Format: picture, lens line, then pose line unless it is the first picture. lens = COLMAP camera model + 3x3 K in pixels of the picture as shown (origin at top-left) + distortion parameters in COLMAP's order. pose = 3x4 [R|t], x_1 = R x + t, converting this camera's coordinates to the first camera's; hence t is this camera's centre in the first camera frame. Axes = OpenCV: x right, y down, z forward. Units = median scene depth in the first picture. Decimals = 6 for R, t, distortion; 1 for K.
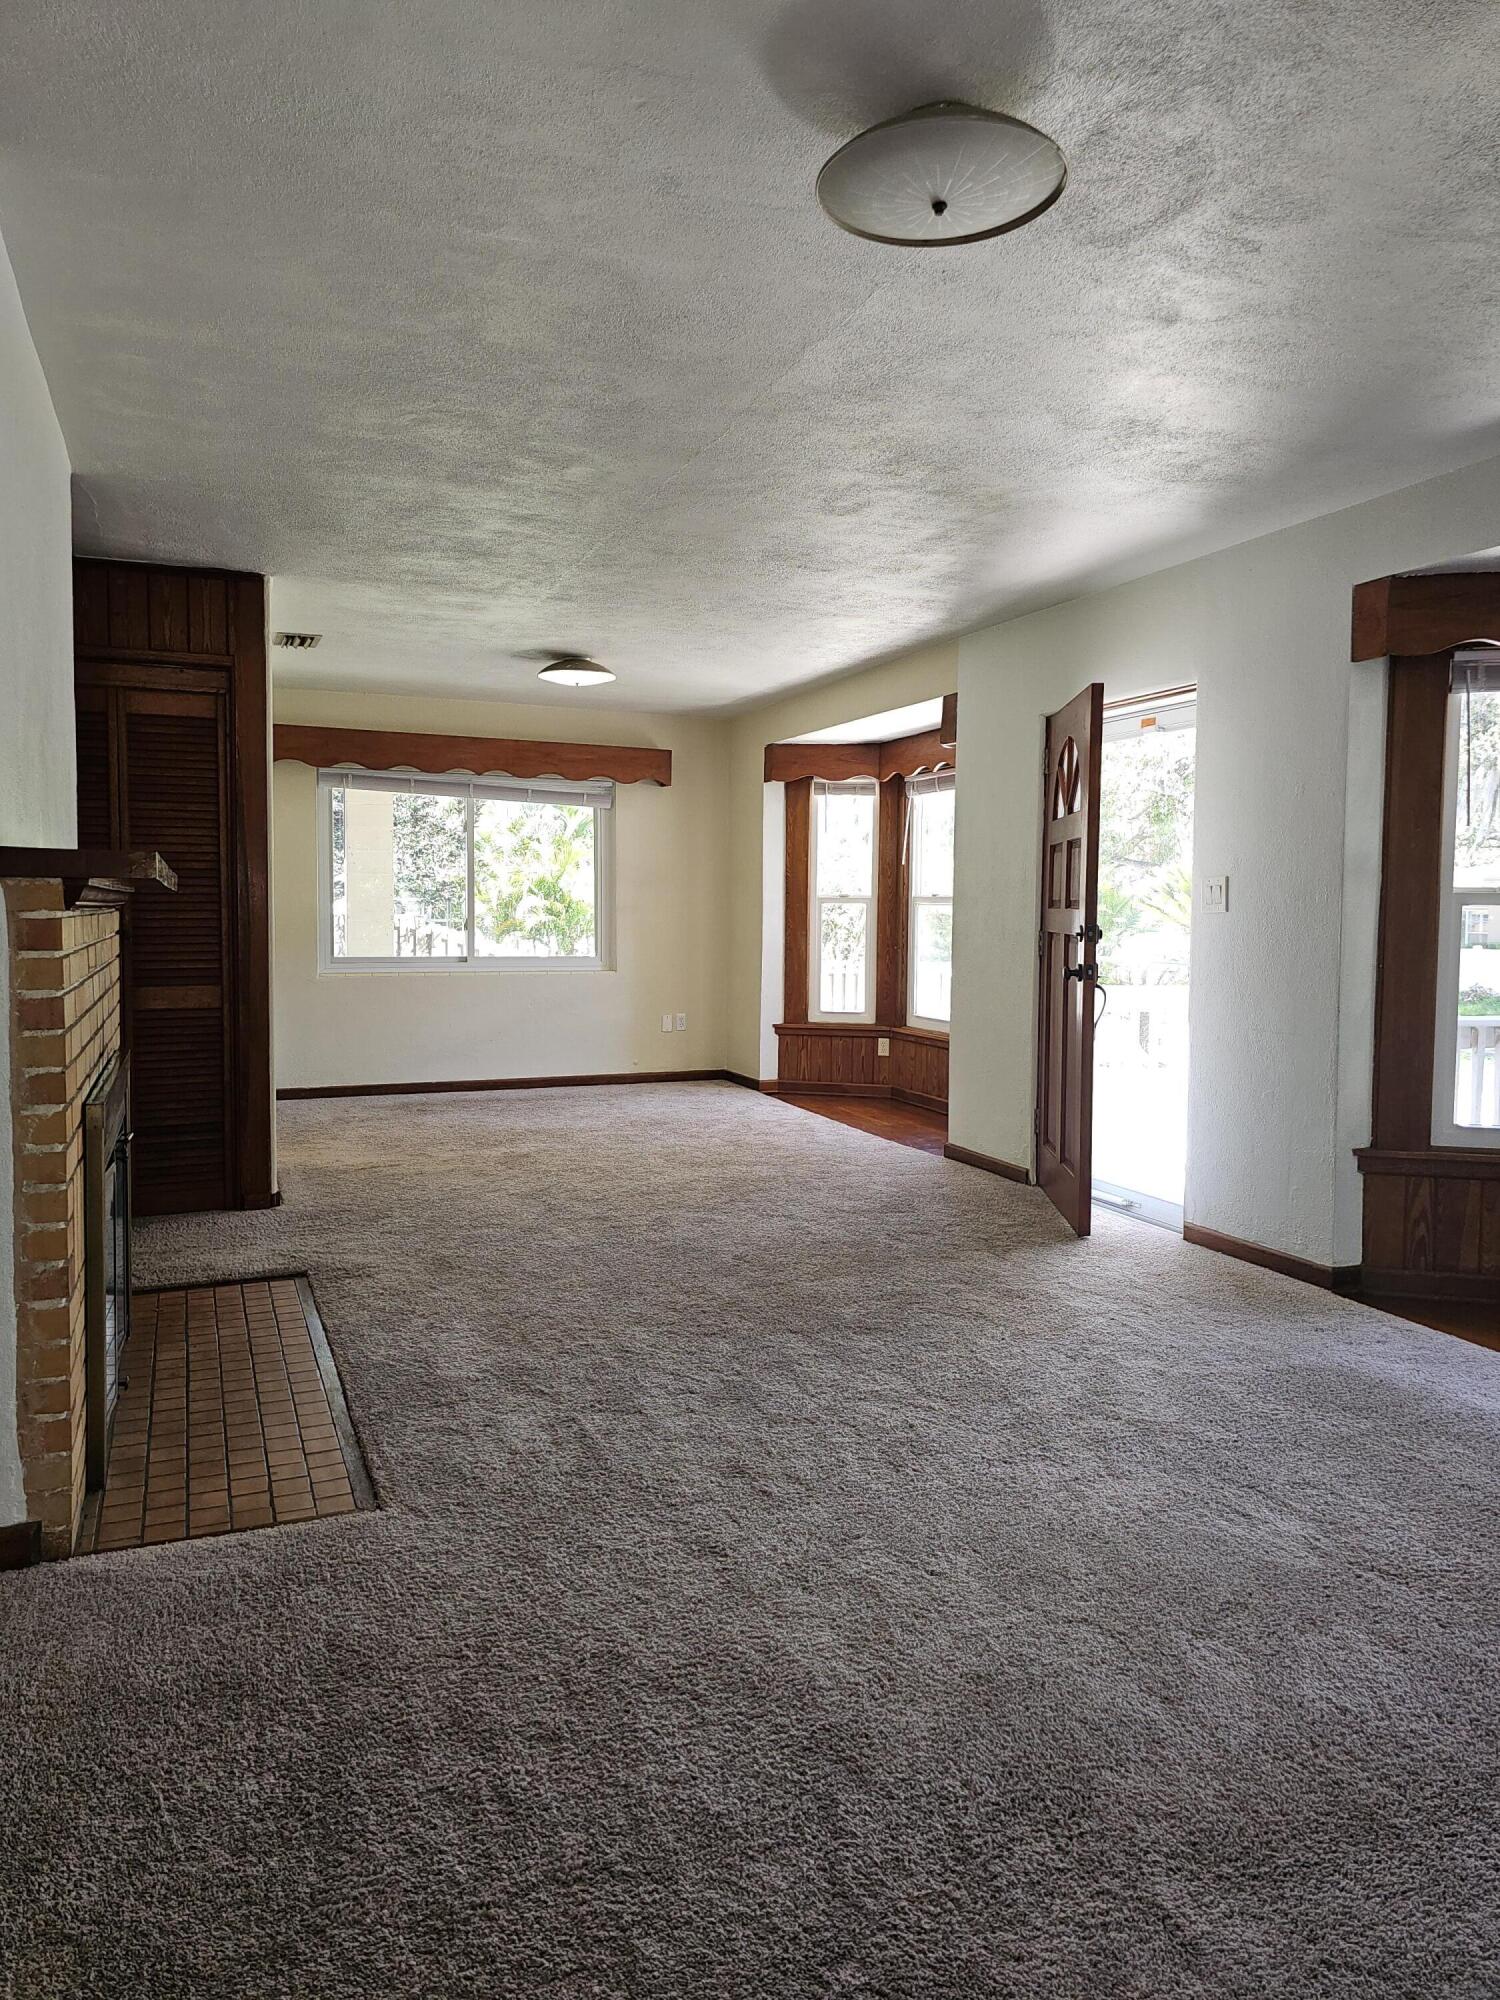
lens RADIAL K [[1349.0, 0, 747.8], [0, 1349.0, 974.7], [0, 0, 1]] dist [0.073038, -0.065631]
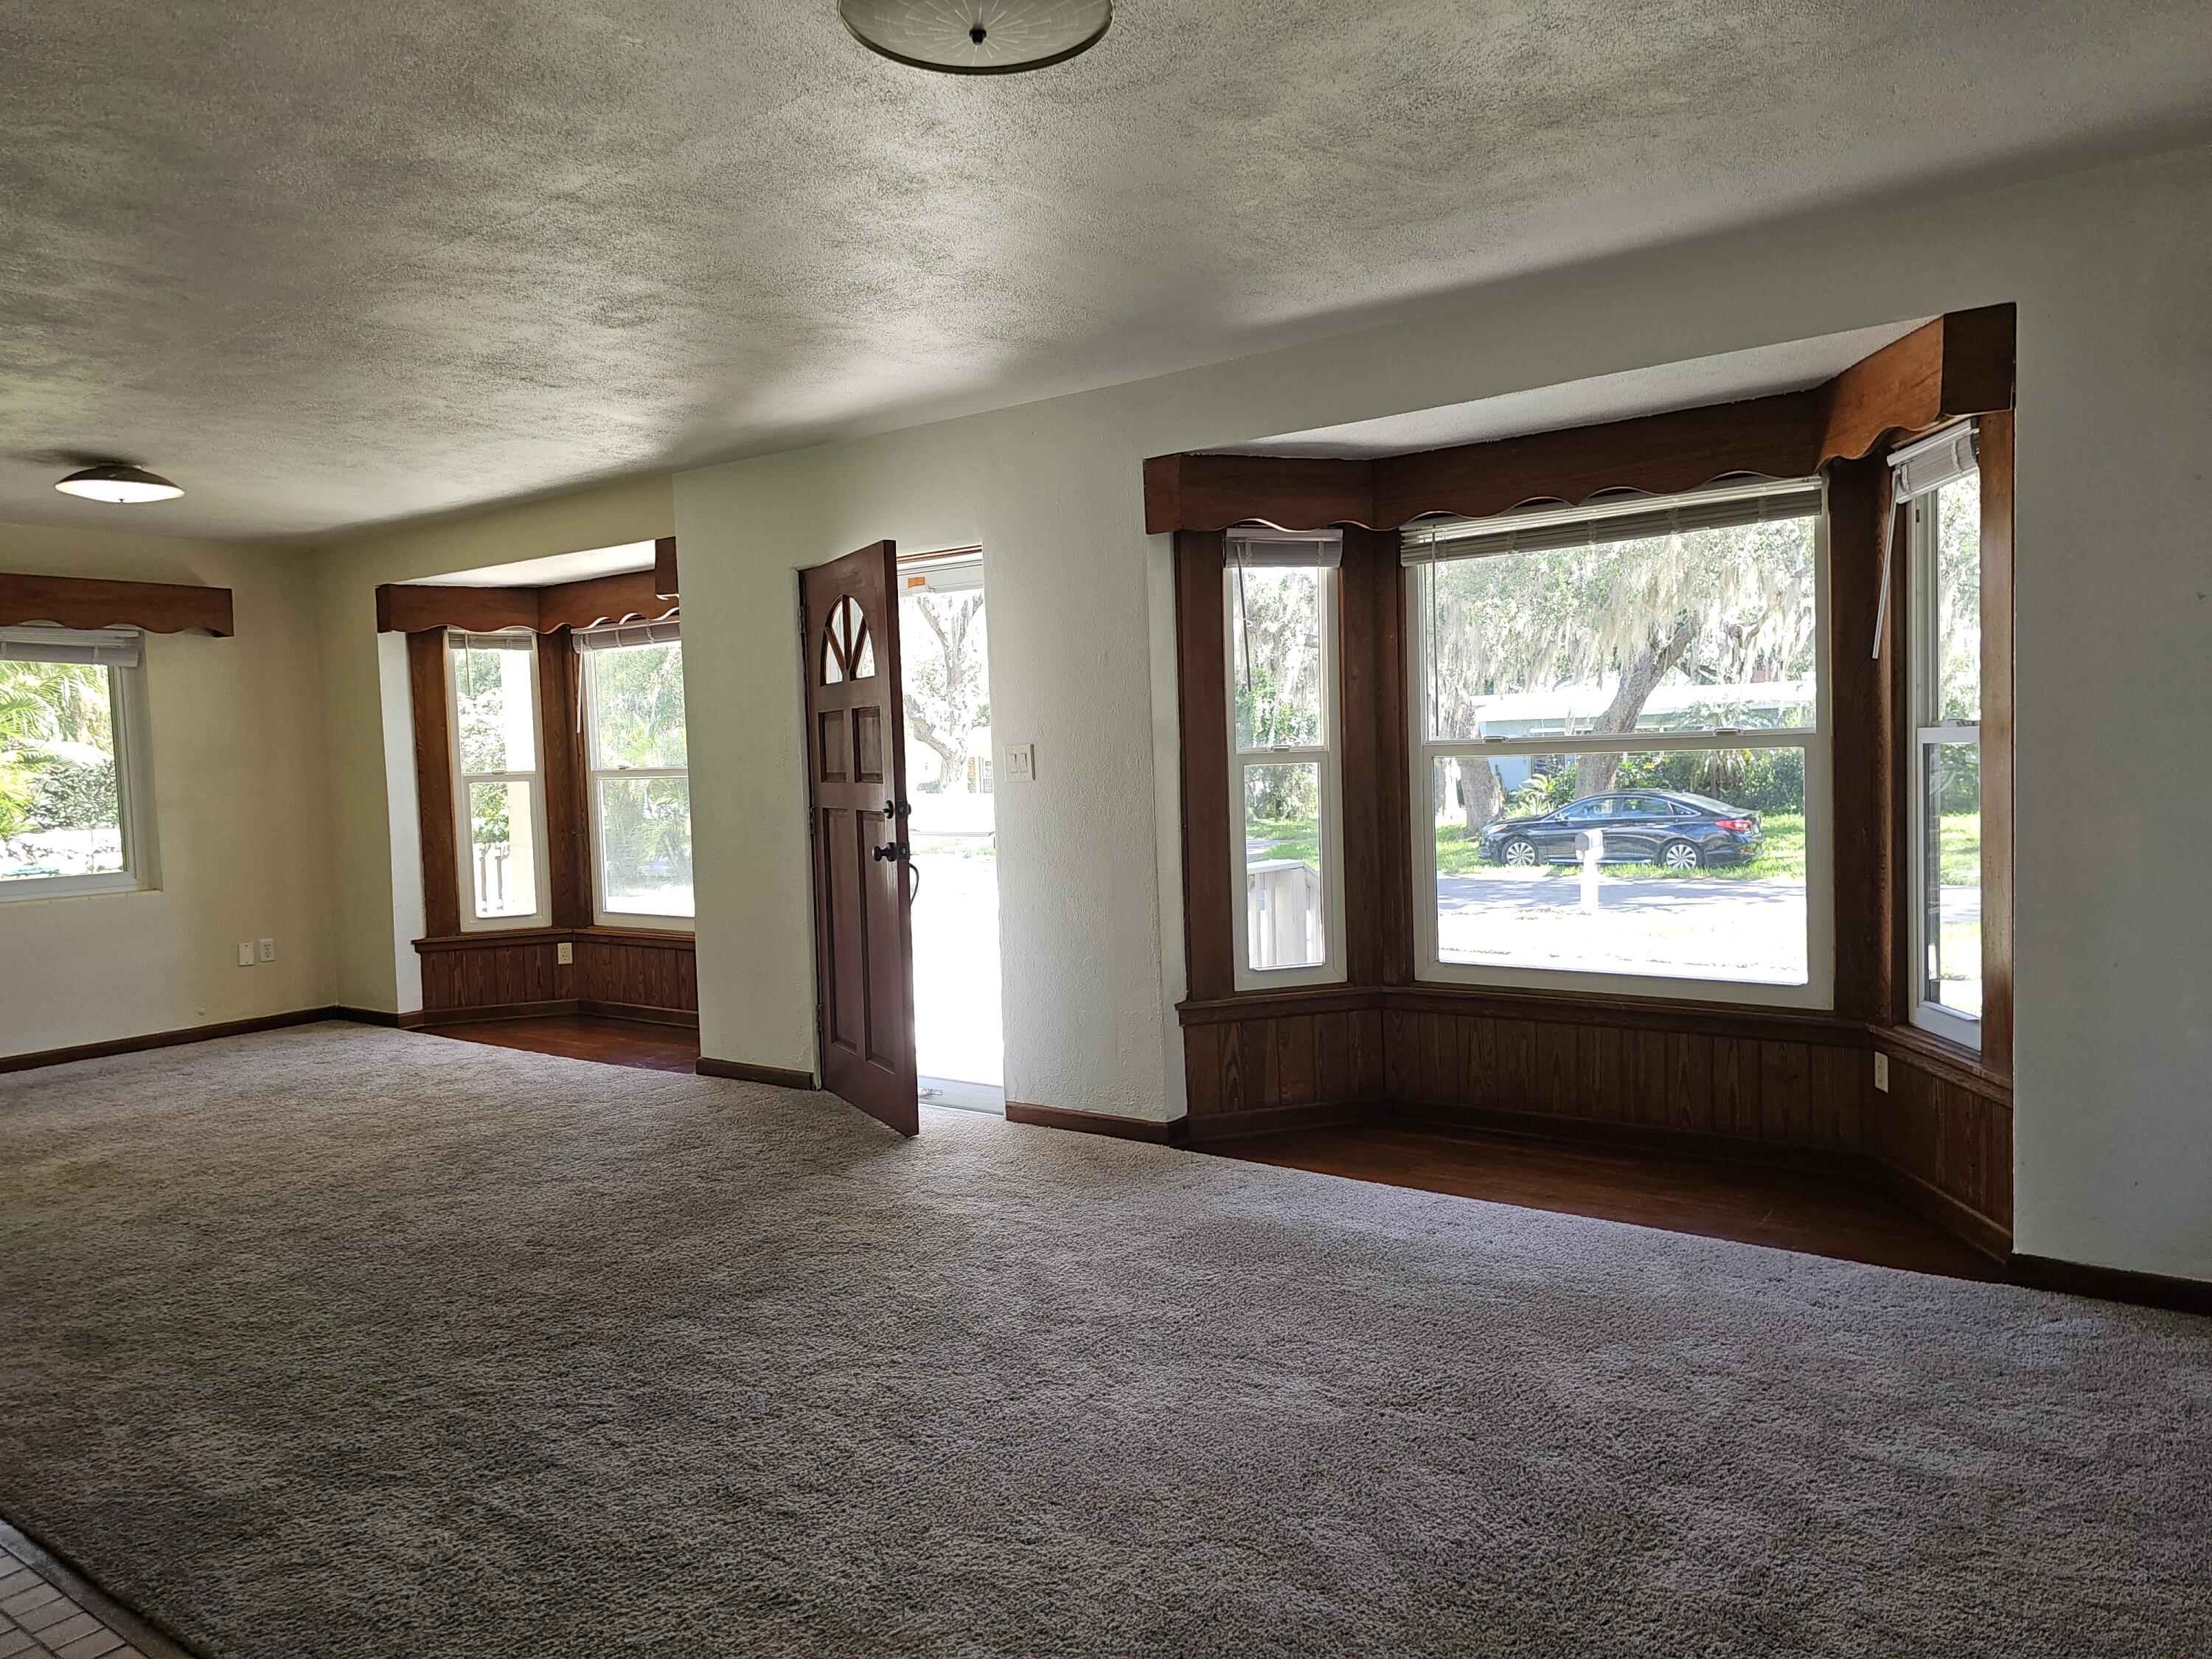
lens RADIAL K [[1492.0, 0, 1115.2], [0, 1492.0, 816.5], [0, 0, 1]] dist [0.073038, -0.065631]
pose [[0.849657, -0.060781, 0.523821, -0.174947], [0.068198, 0.997659, 0.005142, -0.022693], [-0.522907, 0.031355, 0.851813, 0.059702]]
